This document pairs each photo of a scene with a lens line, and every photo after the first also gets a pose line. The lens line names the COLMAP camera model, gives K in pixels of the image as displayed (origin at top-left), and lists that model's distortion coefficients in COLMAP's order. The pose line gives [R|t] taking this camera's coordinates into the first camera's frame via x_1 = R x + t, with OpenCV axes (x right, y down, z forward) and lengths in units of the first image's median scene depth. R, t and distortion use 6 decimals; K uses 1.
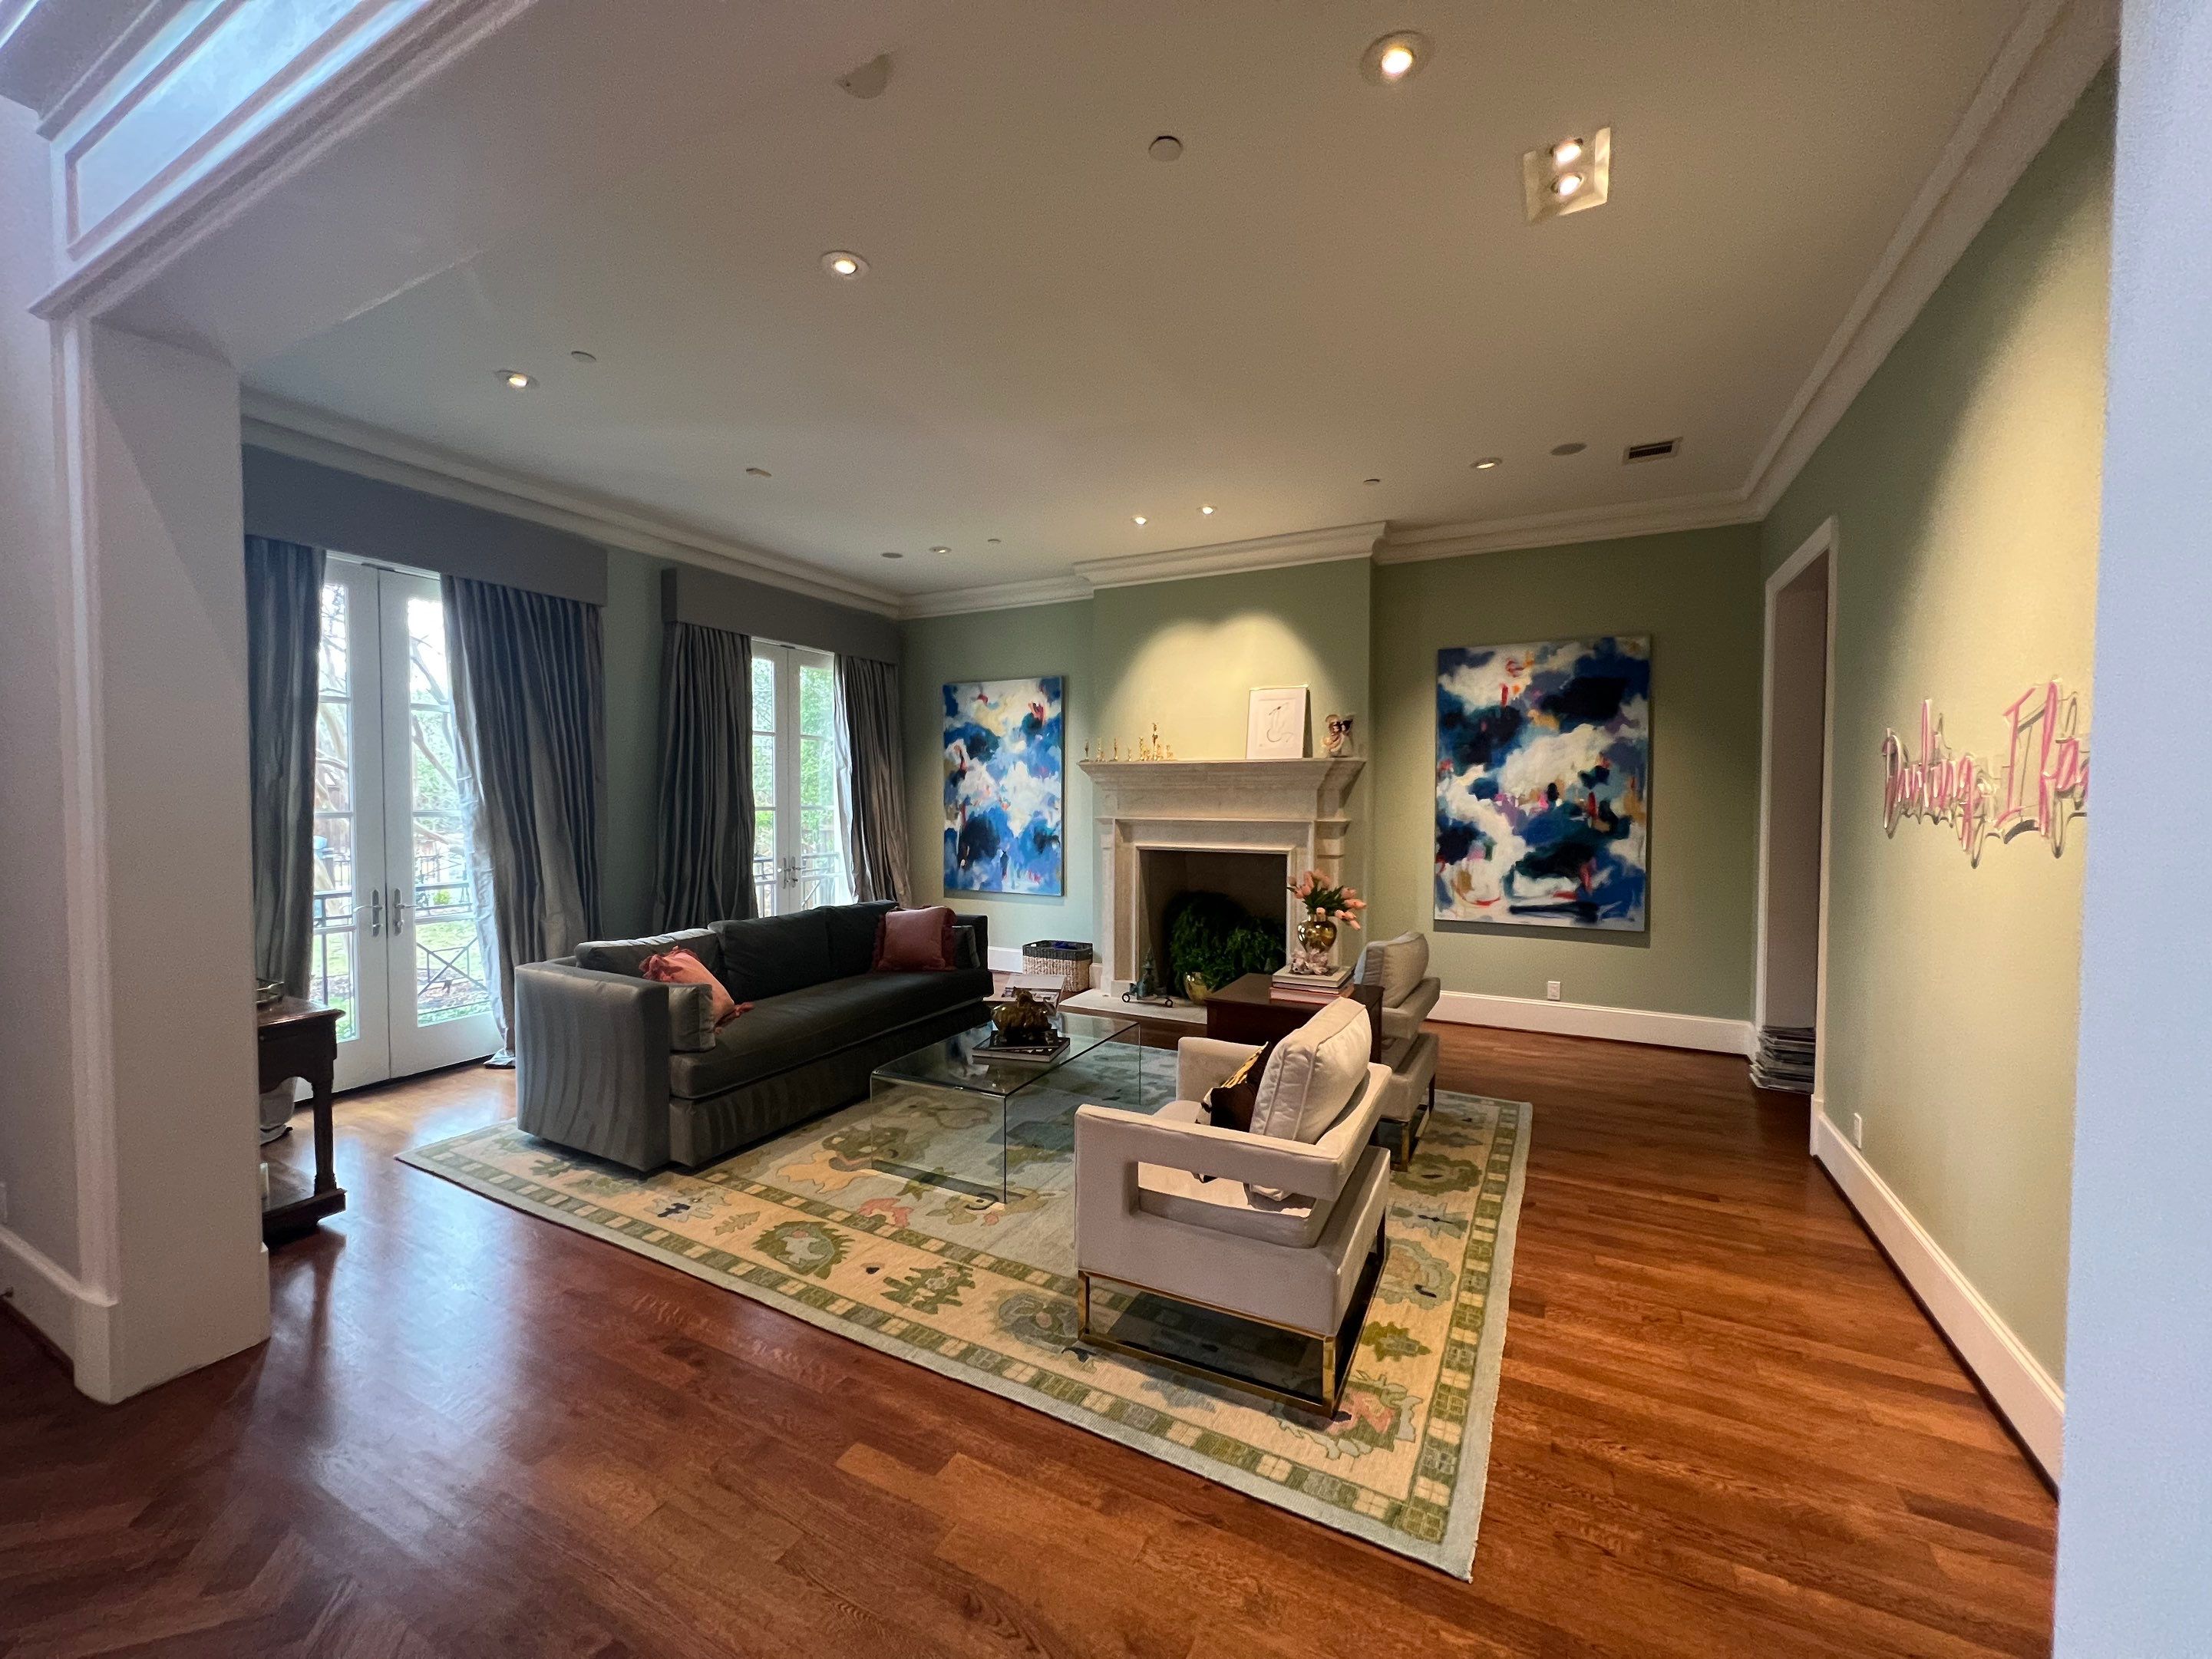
lens RADIAL K [[894.8, 0, 1098.9], [0, 894.8, 817.2], [0, 0, 1]] dist [-0.002148, 0.001078]
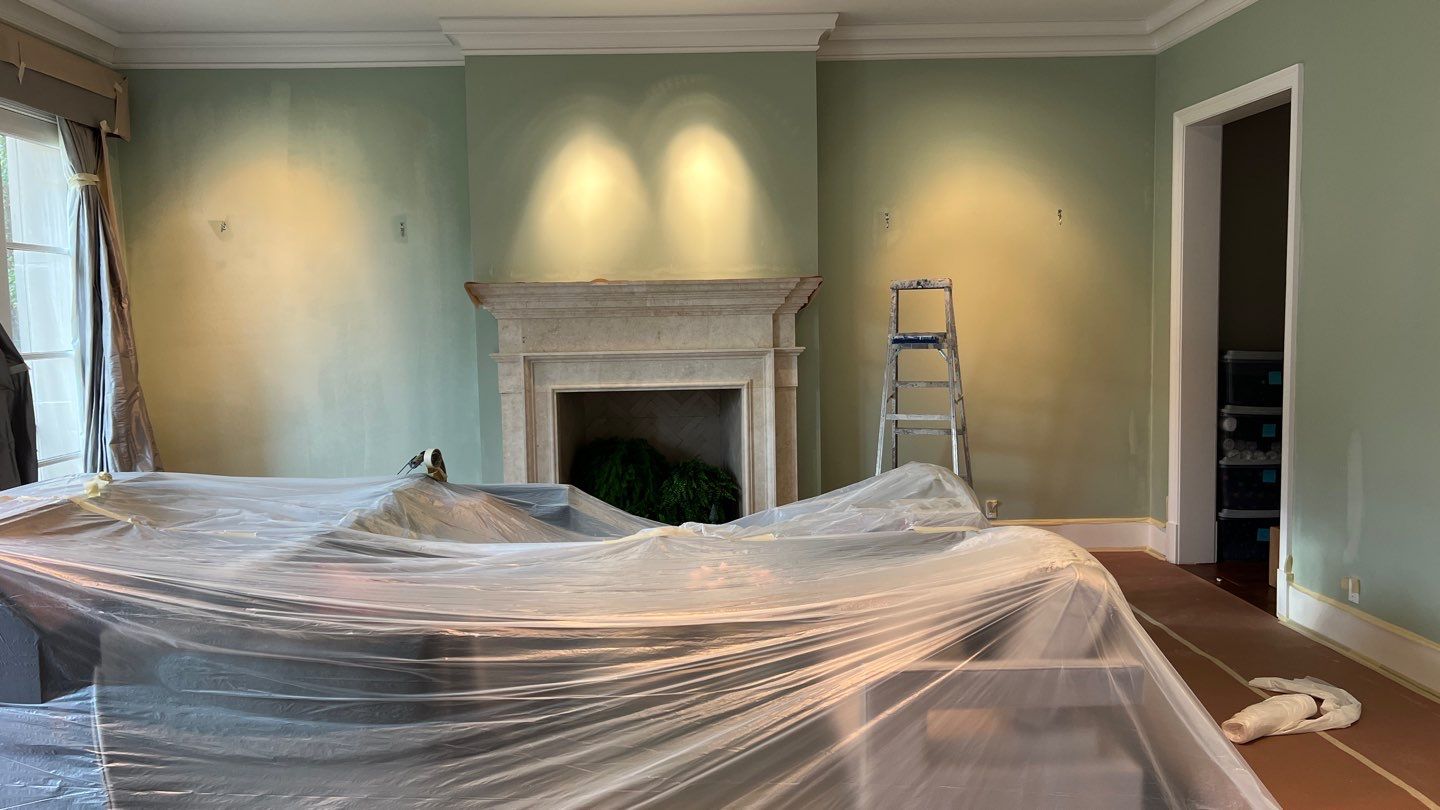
lens RADIAL K [[1101.3, 0, 721.0], [0, 1101.3, 411.2], [0, 0, 1]] dist [0.033392, -0.006131]
pose [[0.868802, -0.064573, 0.490931, -0.472336], [0.034507, 0.996946, 0.070063, -0.017467], [-0.493956, -0.043930, 0.868376, 0.095003]]
